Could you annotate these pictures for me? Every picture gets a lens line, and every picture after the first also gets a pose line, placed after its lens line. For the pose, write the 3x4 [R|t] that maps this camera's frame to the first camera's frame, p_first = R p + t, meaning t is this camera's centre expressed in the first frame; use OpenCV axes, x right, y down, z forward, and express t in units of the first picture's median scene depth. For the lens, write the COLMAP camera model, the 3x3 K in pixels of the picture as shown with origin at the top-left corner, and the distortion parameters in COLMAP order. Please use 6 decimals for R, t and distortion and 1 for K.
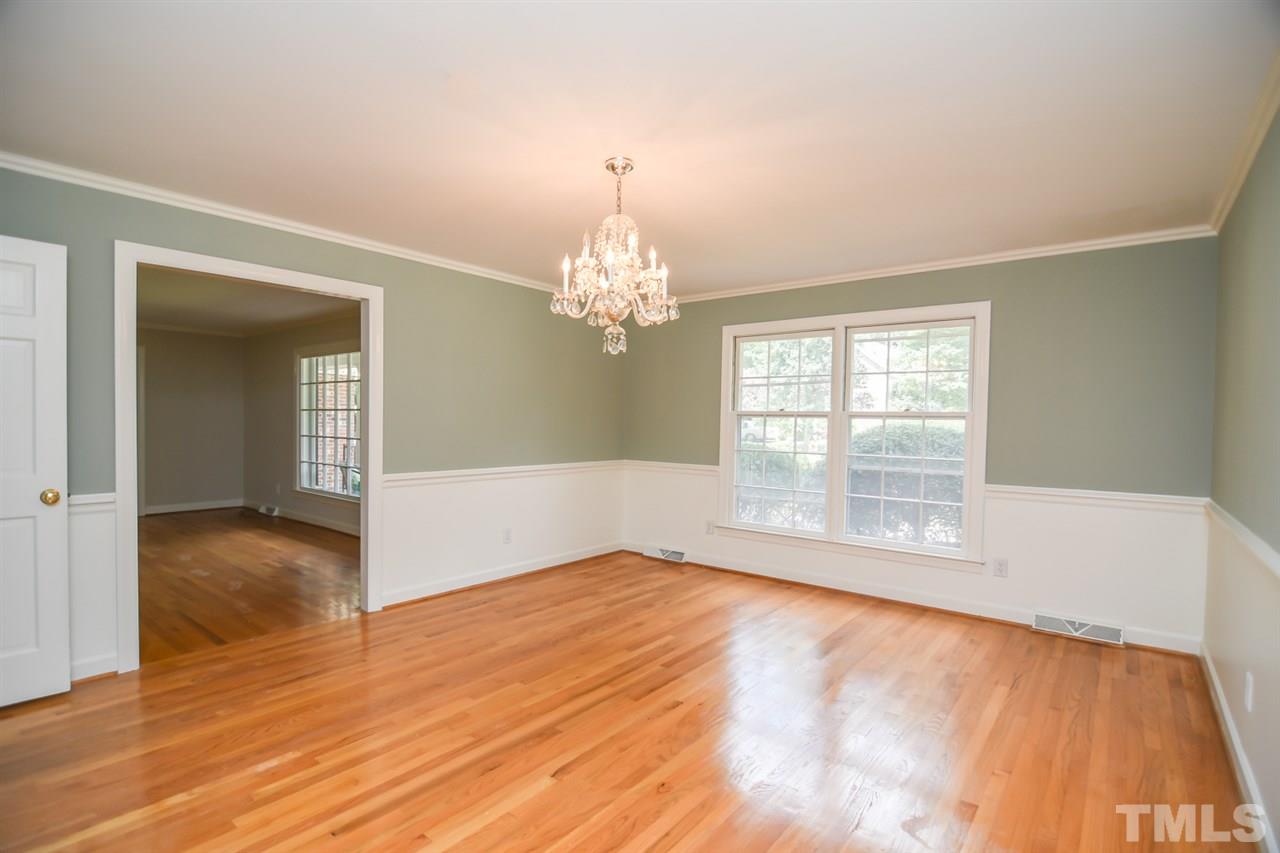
lens RADIAL K [[615.6, 0, 635.3], [0, 615.6, 438.3], [0, 0, 1]] dist [-0.000578, -0.000401]
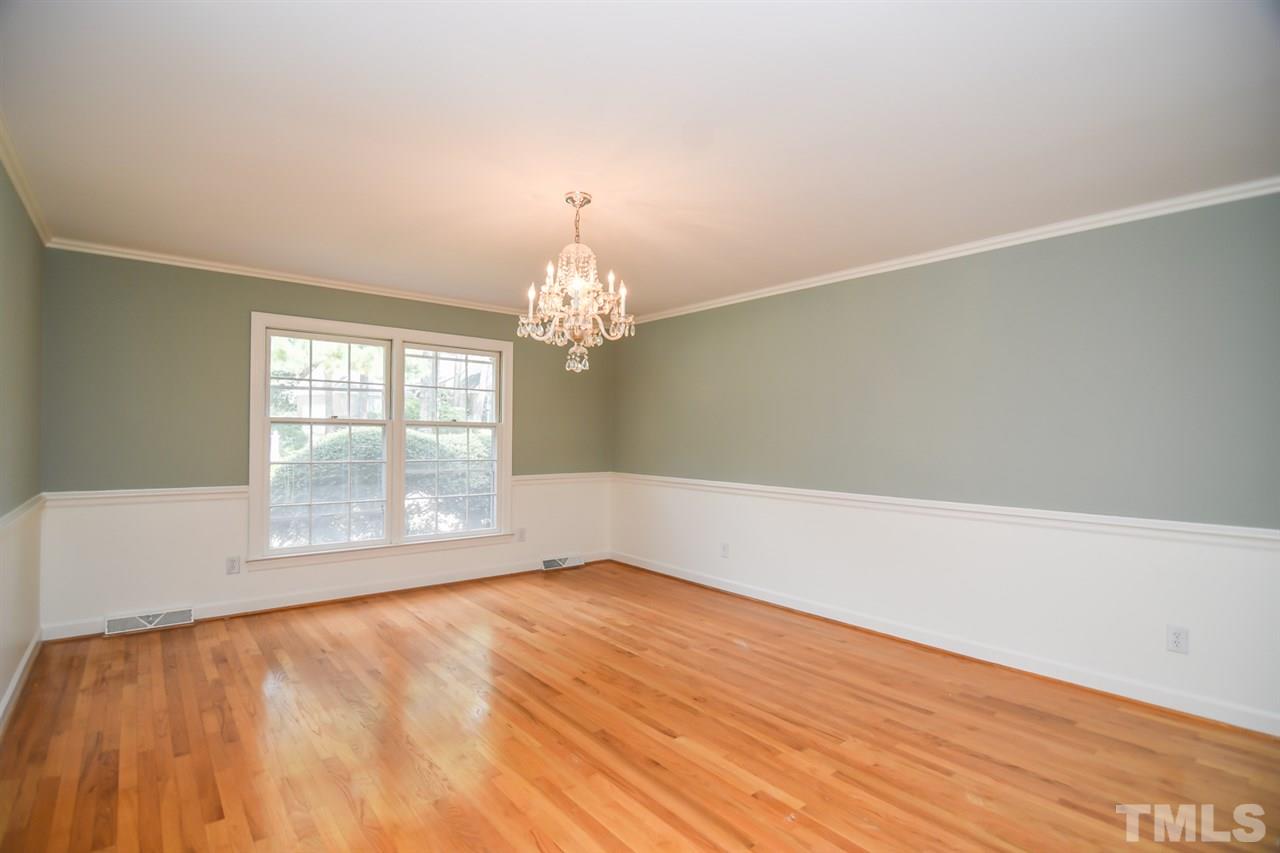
lens RADIAL K [[615.6, 0, 635.3], [0, 615.6, 438.3], [0, 0, 1]] dist [-0.000578, -0.000401]
pose [[0.210787, -0.017297, 0.977379, -0.682907], [0.018940, 0.999728, 0.013607, -0.021882], [-0.977348, 0.015643, 0.211058, 0.429846]]
